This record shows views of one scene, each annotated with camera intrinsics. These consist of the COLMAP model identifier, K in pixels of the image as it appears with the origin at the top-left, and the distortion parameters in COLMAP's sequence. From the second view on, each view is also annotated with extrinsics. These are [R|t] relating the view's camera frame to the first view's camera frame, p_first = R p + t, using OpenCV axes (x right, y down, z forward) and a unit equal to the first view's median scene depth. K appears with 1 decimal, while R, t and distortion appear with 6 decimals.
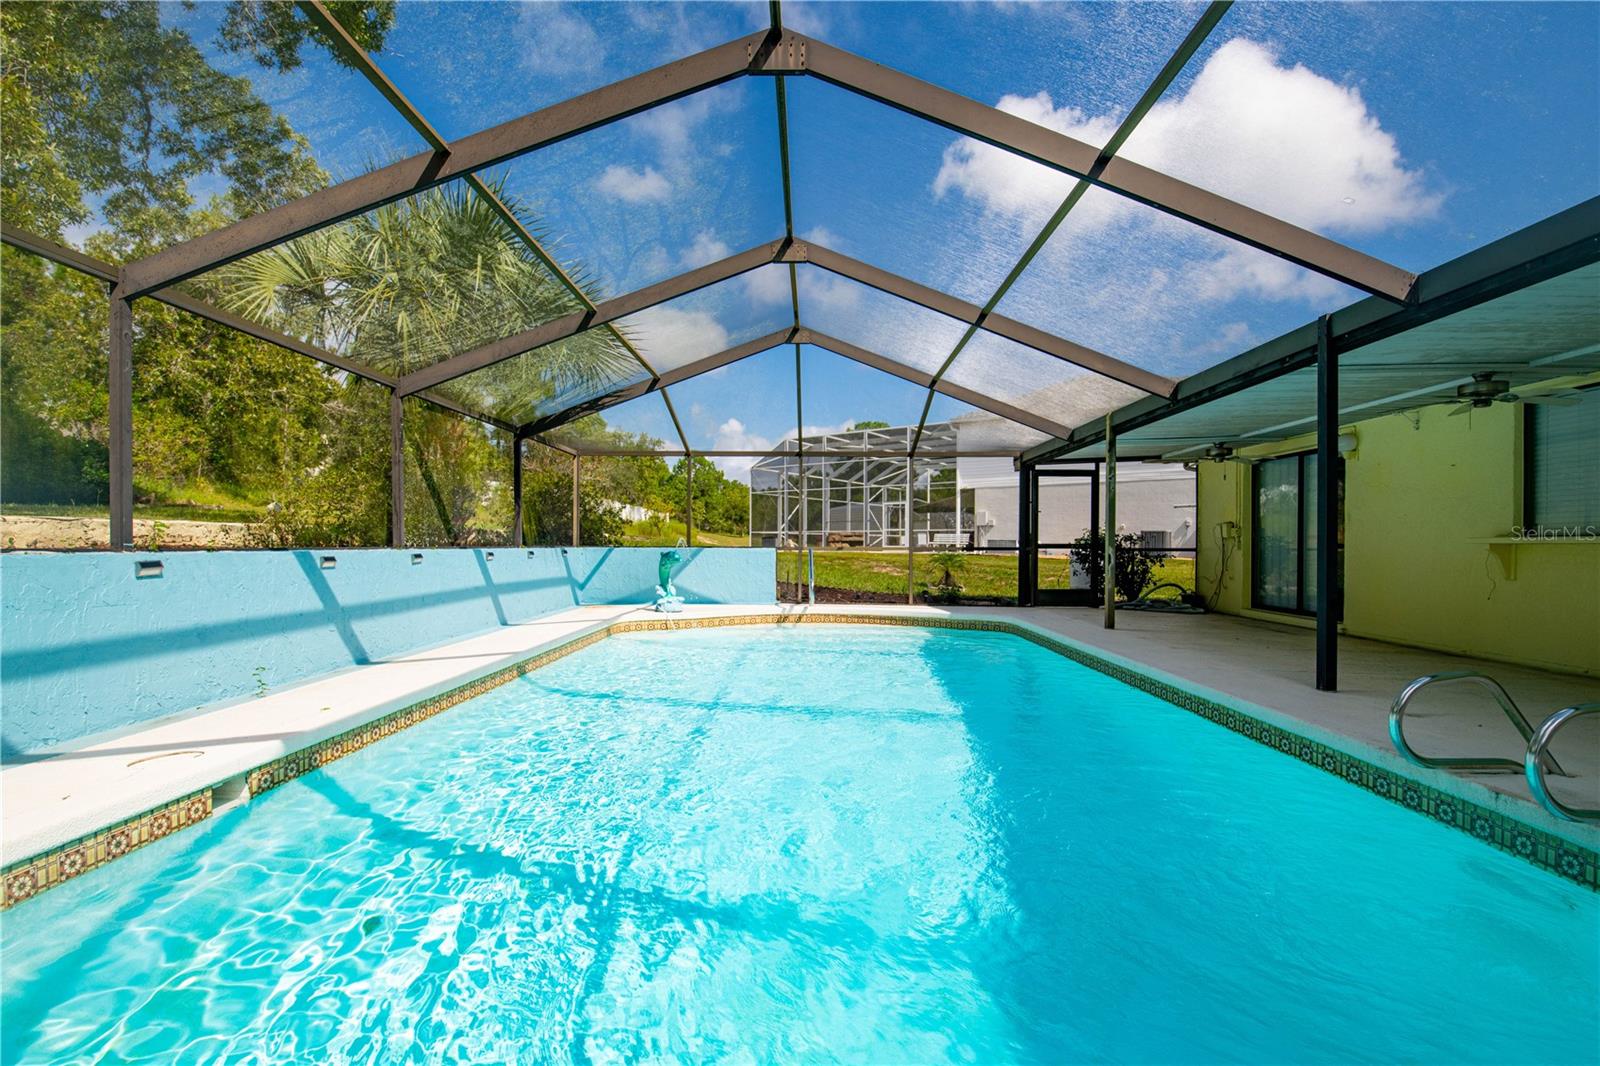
lens RADIAL K [[736.0, 0, 802.1], [0, 736.0, 555.1], [0, 0, 1]] dist [-0.015898, -0.000405]
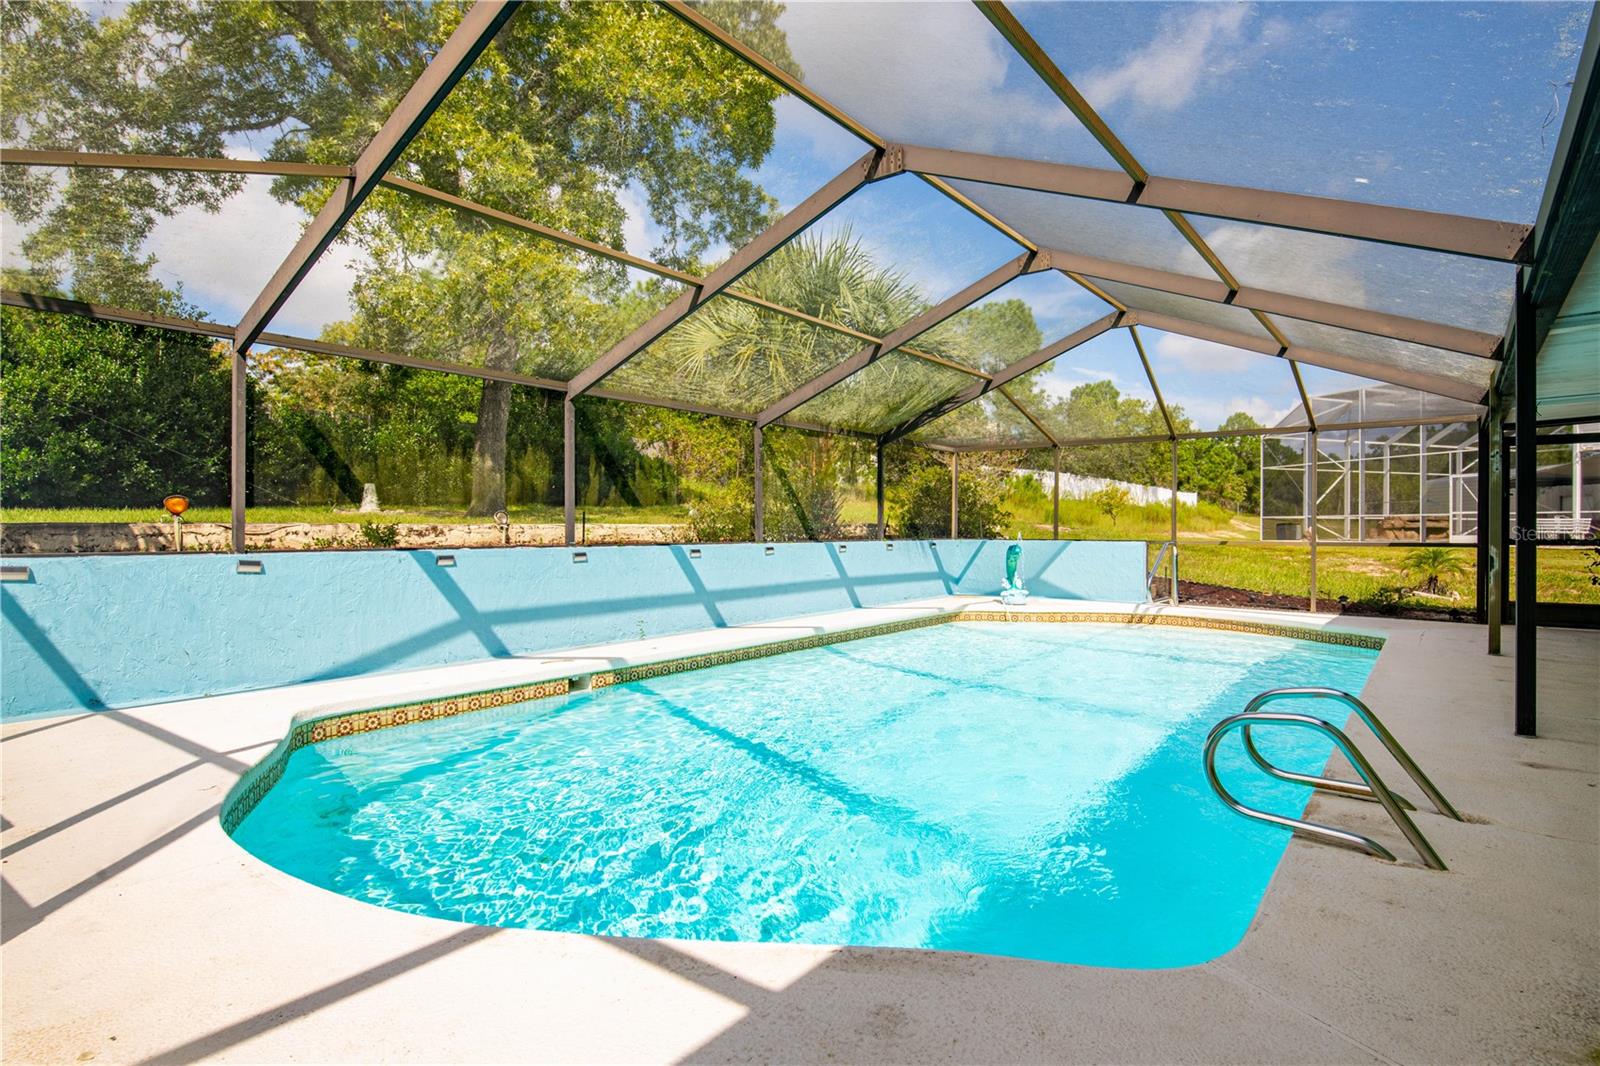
lens RADIAL K [[840.1, 0, 800.0], [0, 840.1, 533.0], [0, 0, 1]] dist [0.001703, 0.000099]
pose [[0.785991, 0.000437, -0.618238, 0.305933], [-0.006516, 0.999950, -0.007577, -0.010928], [0.618204, 0.009984, 0.785954, -0.096694]]
